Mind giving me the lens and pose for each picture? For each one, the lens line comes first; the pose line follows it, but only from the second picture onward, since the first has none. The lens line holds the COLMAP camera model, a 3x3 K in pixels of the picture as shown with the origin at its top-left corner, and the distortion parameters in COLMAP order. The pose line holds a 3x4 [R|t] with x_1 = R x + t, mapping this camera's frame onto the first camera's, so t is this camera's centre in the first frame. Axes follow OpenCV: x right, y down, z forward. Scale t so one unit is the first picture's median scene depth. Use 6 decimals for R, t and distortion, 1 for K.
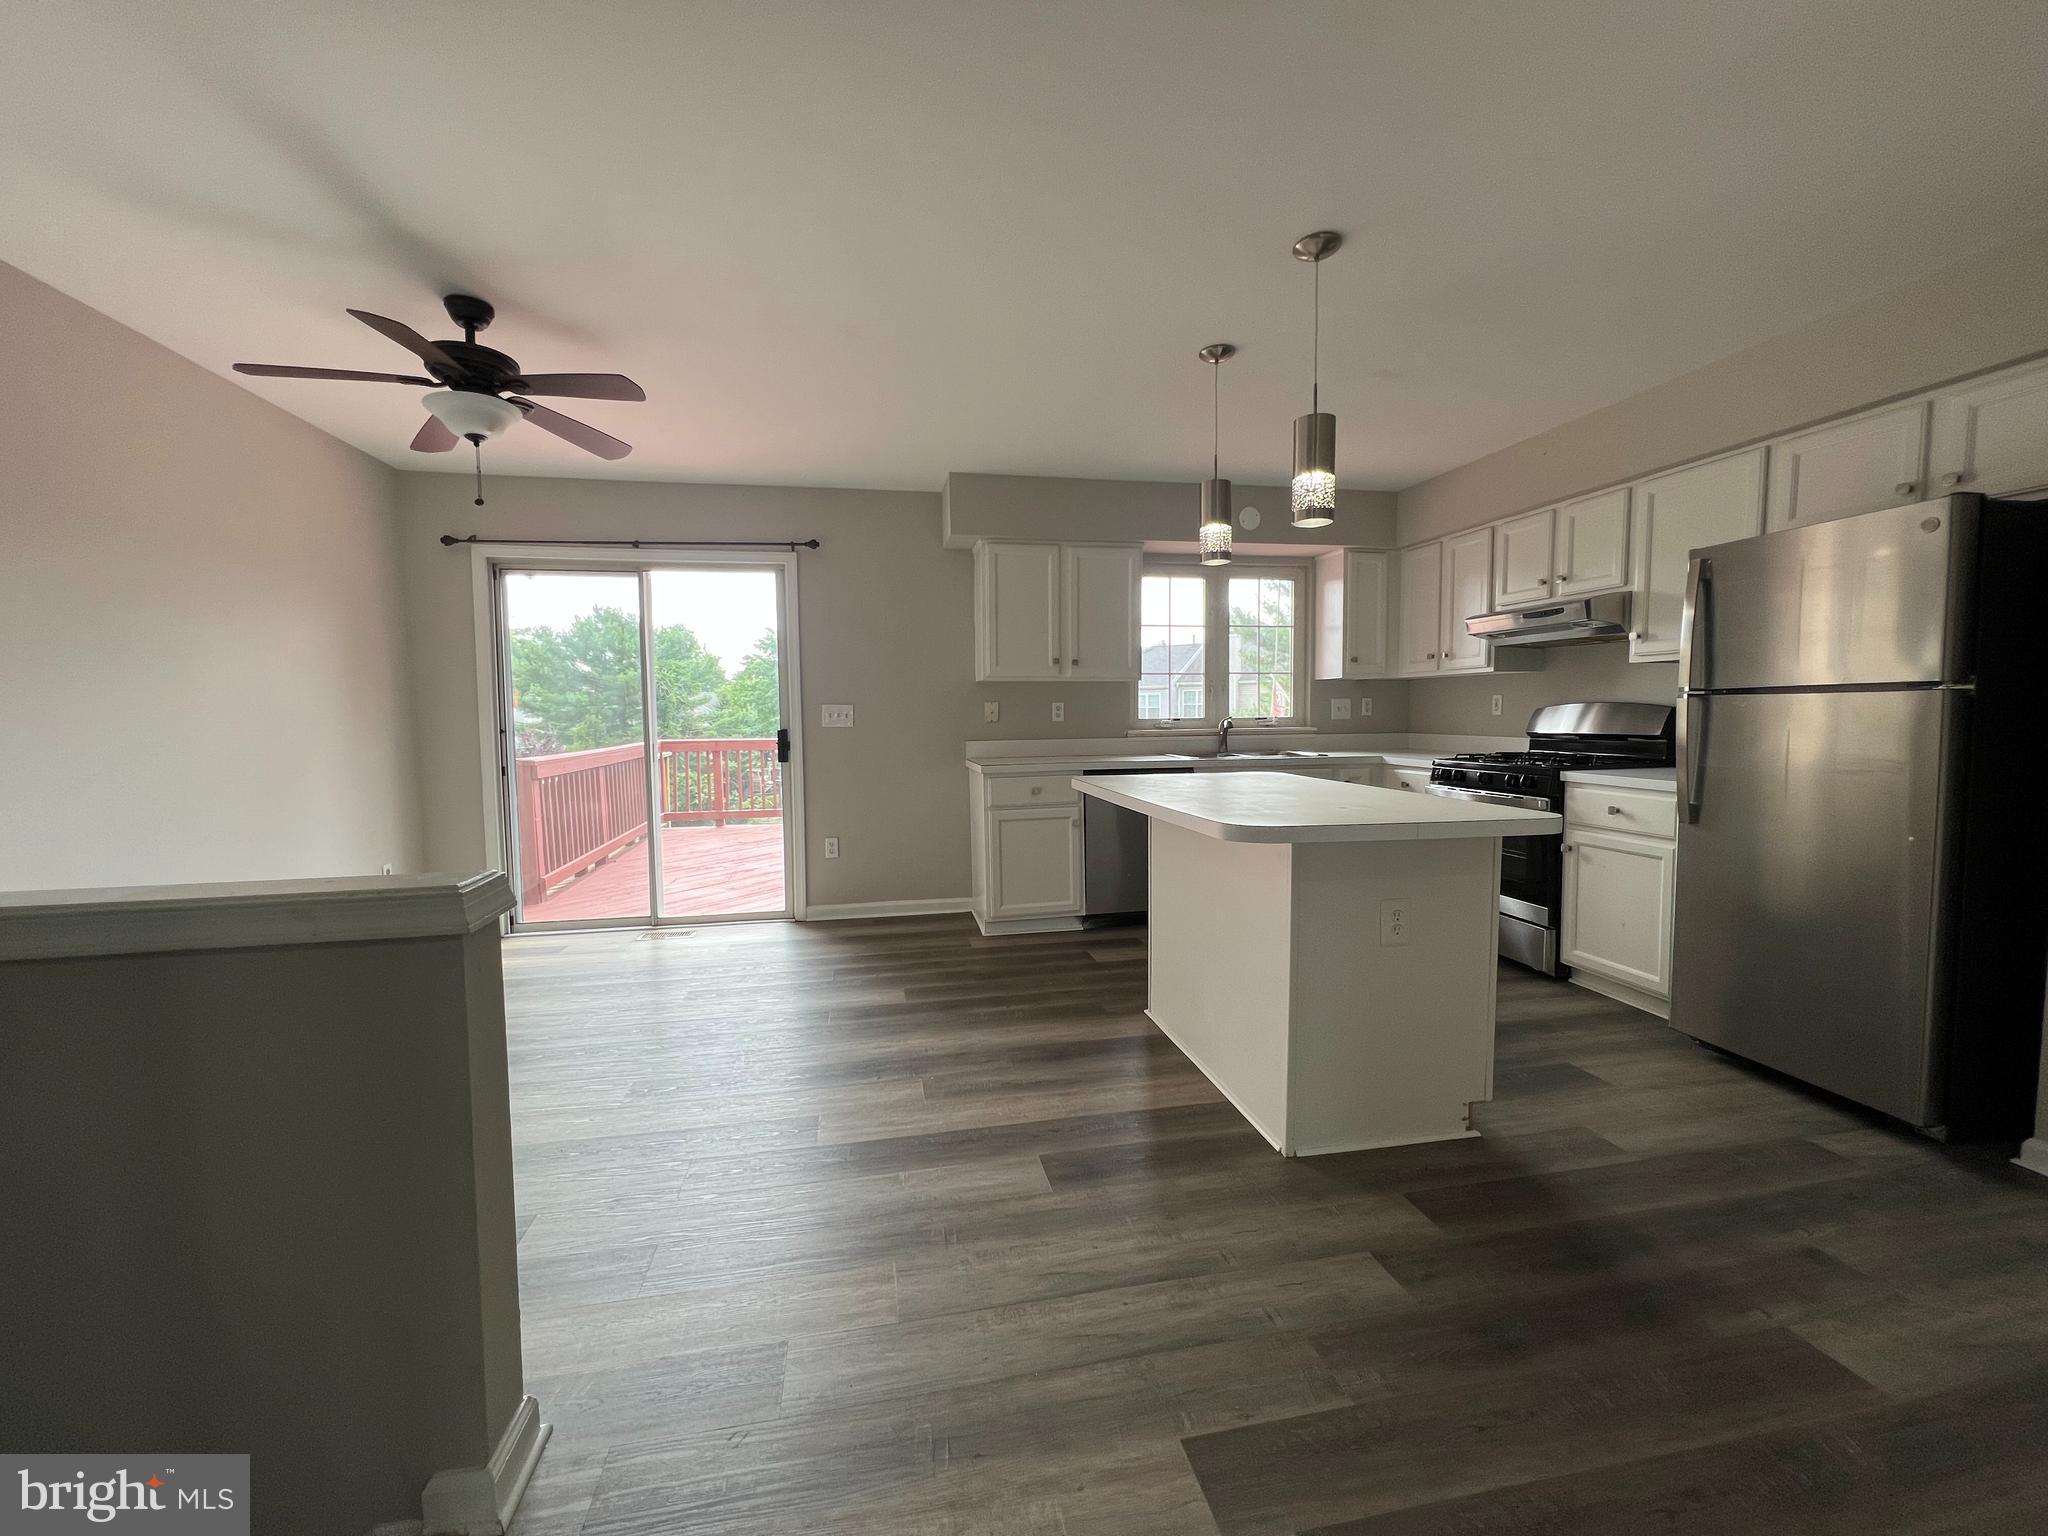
lens RADIAL K [[820.3, 0, 1018.9], [0, 820.3, 766.0], [0, 0, 1]] dist [-0.002463, 0.000052]
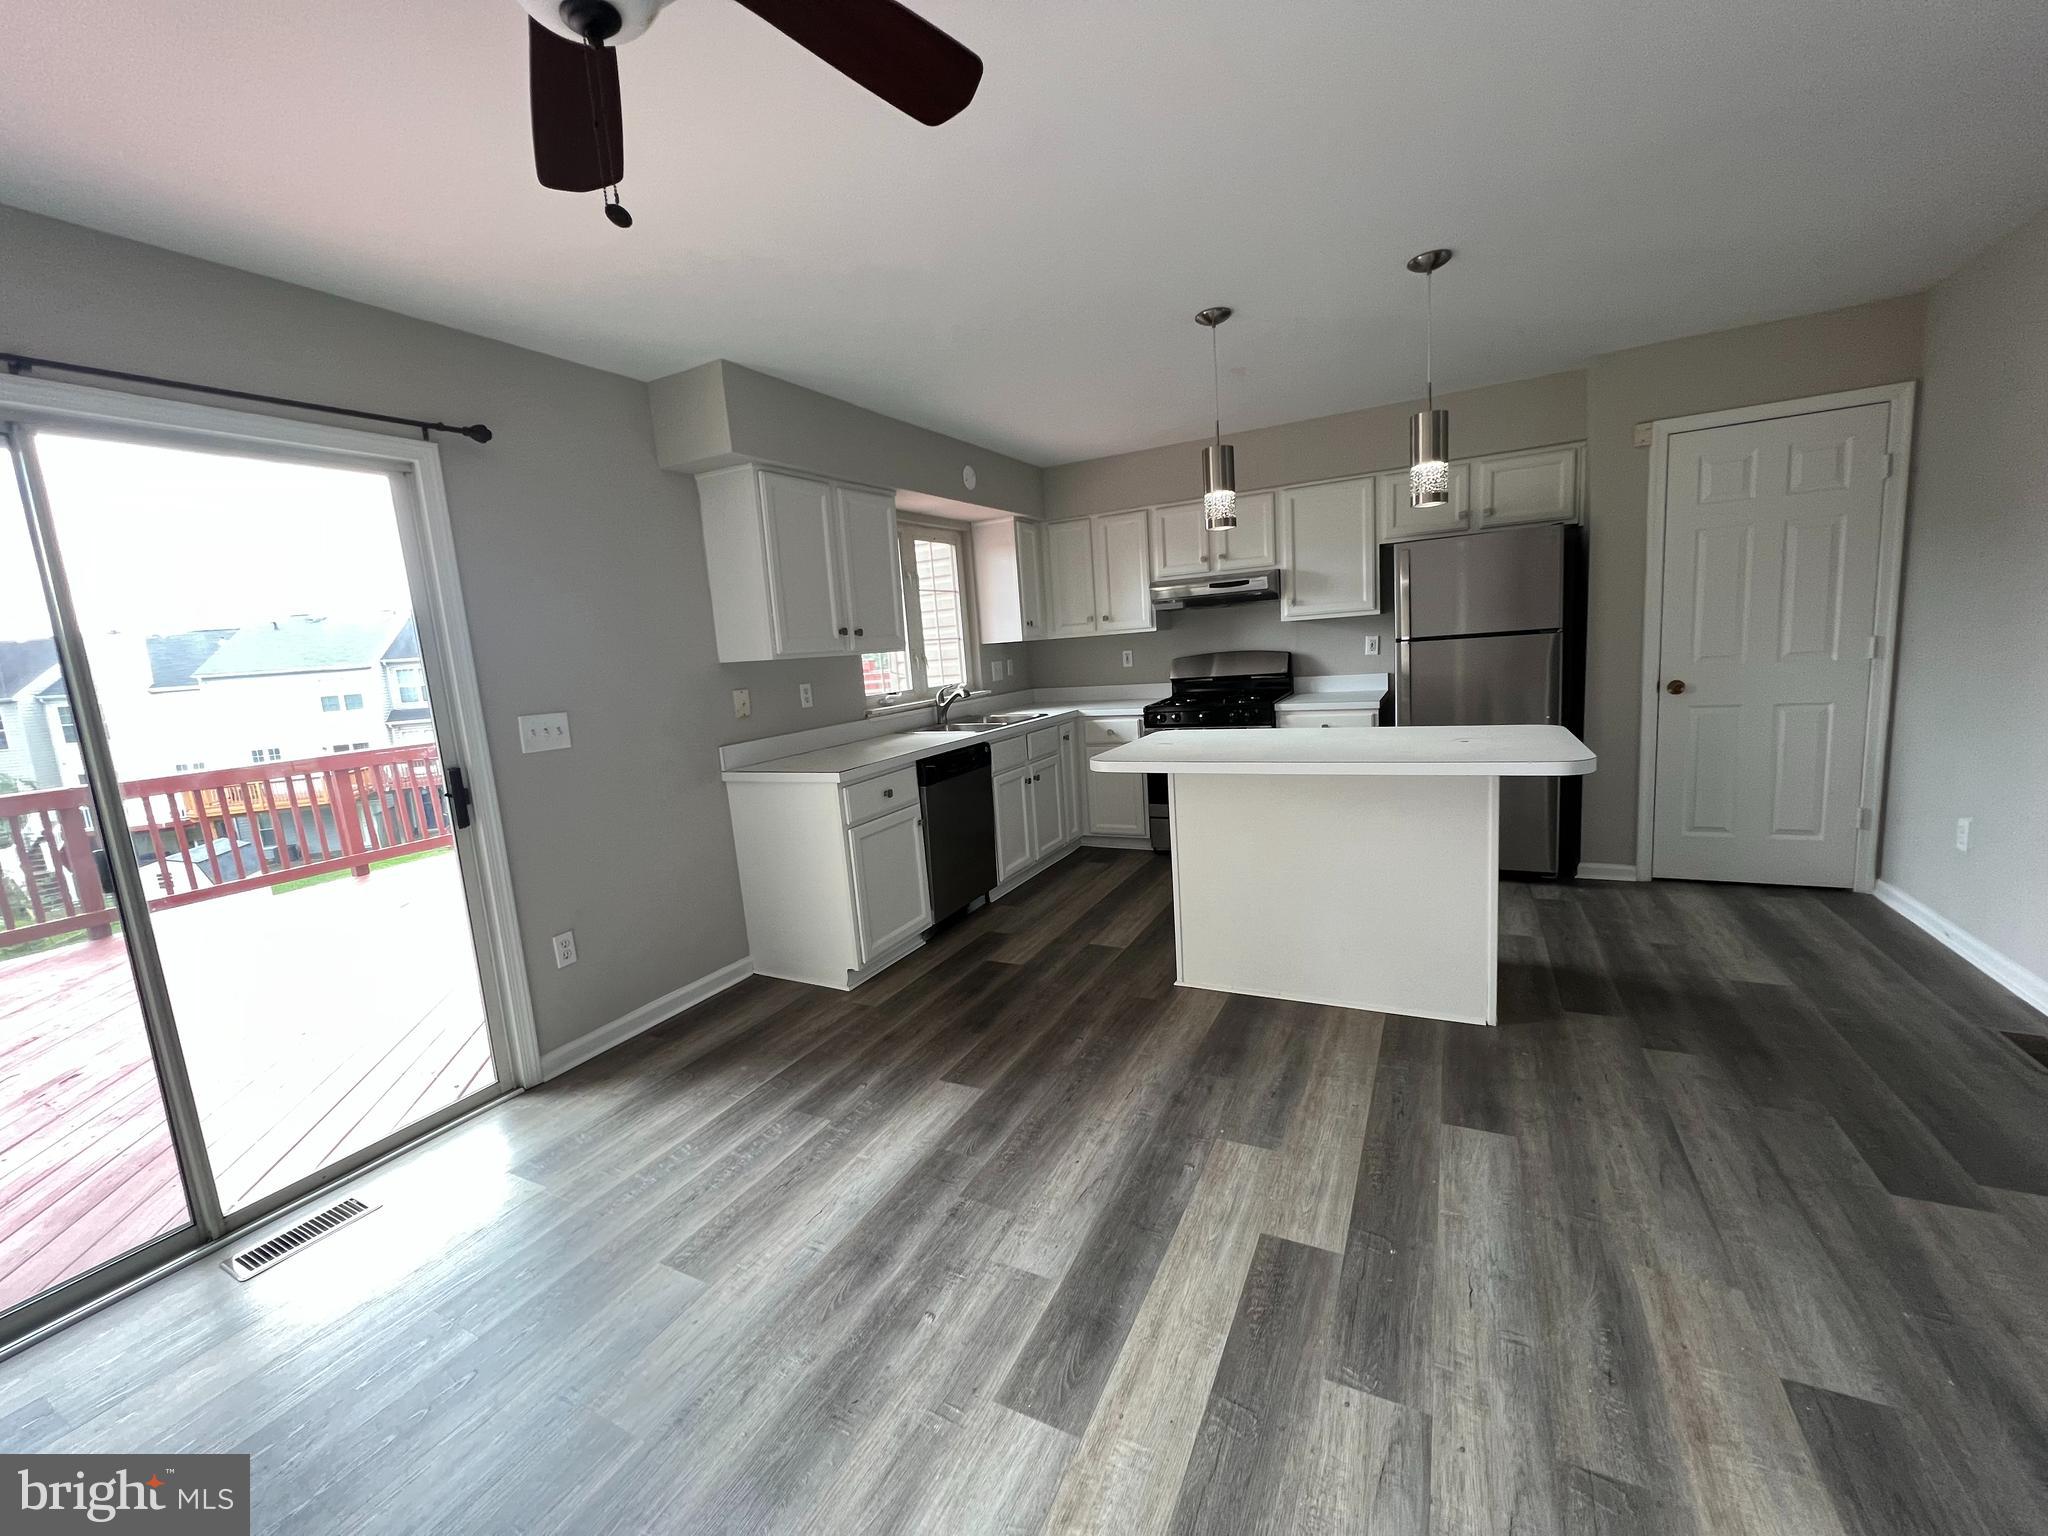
lens RADIAL K [[820.3, 0, 1018.9], [0, 820.3, 766.0], [0, 0, 1]] dist [-0.002463, 0.000052]
pose [[0.621572, -0.150742, 0.768717, -0.571215], [0.119215, 0.988083, 0.097364, -0.065543], [-0.774233, 0.031124, 0.632135, 0.431090]]
